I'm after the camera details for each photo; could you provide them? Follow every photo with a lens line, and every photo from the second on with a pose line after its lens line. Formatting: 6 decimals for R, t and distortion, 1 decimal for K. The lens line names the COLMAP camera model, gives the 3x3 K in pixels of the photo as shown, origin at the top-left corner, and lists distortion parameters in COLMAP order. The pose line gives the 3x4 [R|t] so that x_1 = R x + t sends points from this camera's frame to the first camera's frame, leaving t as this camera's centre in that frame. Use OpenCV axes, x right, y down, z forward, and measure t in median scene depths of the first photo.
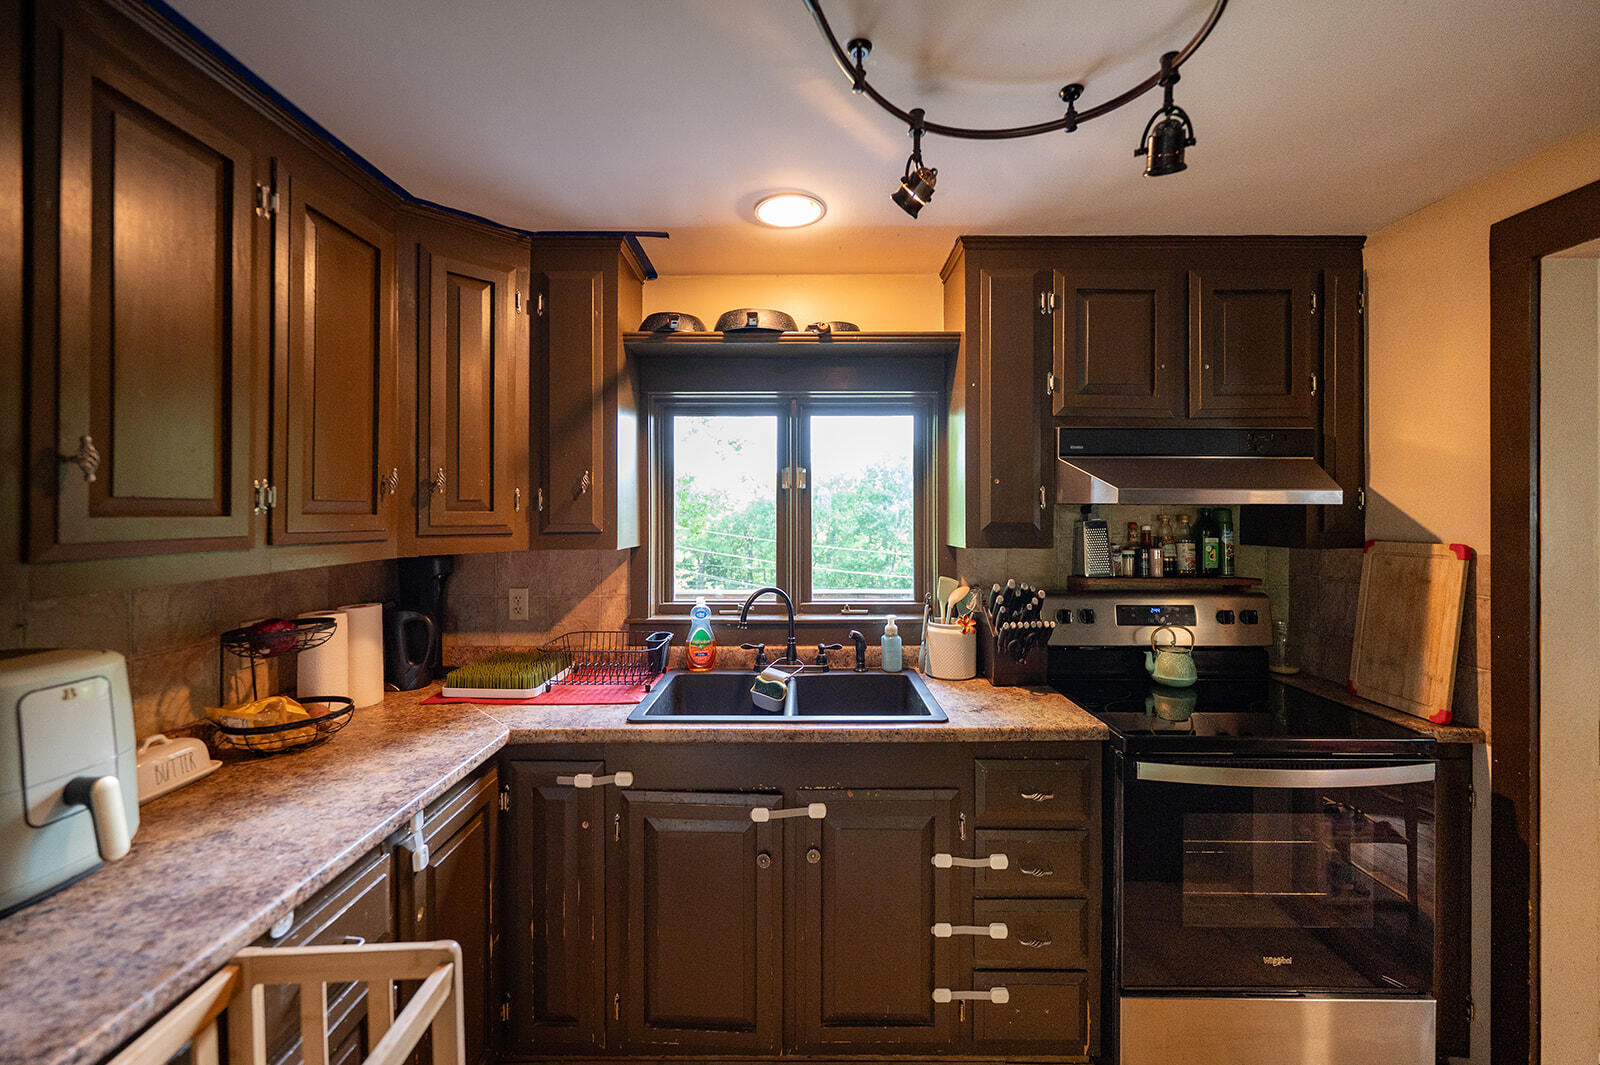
lens RADIAL K [[652.2, 0, 793.4], [0, 652.2, 520.2], [0, 0, 1]] dist [-0.001315, 0.000702]
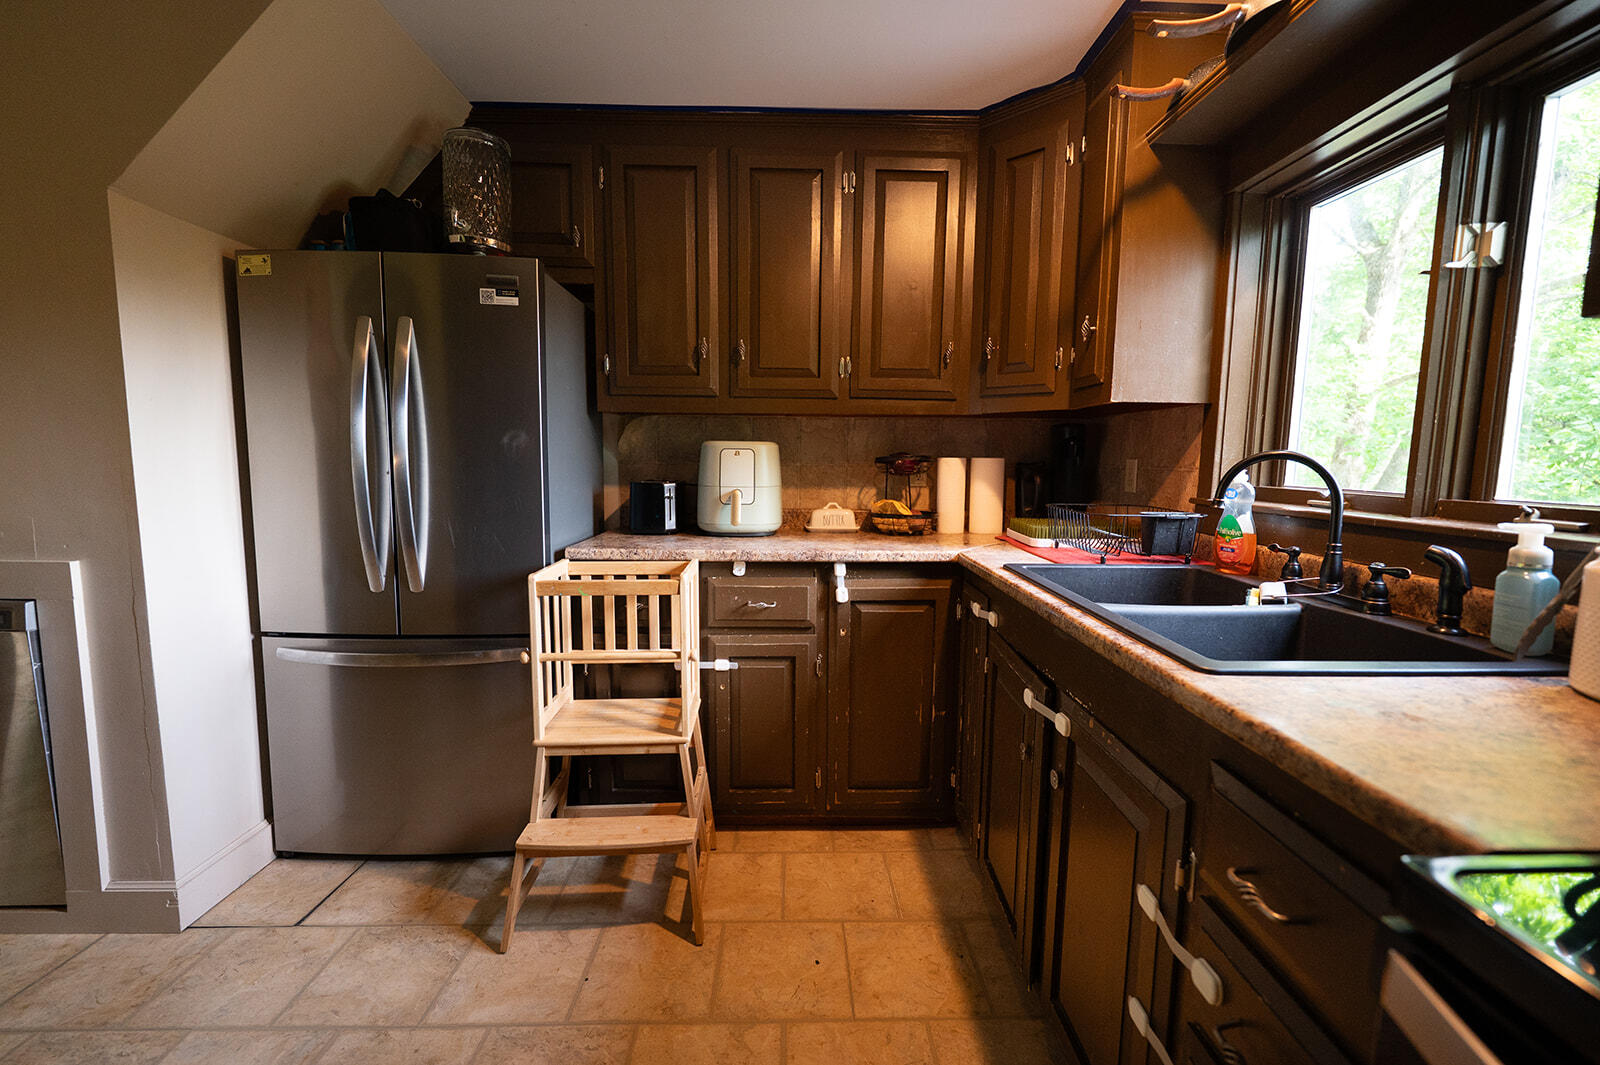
lens RADIAL K [[652.2, 0, 799.0], [0, 652.2, 529.5], [0, 0, 1]] dist [-0.001315, 0.000702]
pose [[0.030061, 0.120744, -0.992228, 0.623067], [-0.023686, 0.992484, 0.120058, 0.123926], [0.999267, 0.019893, 0.032695, 0.571796]]
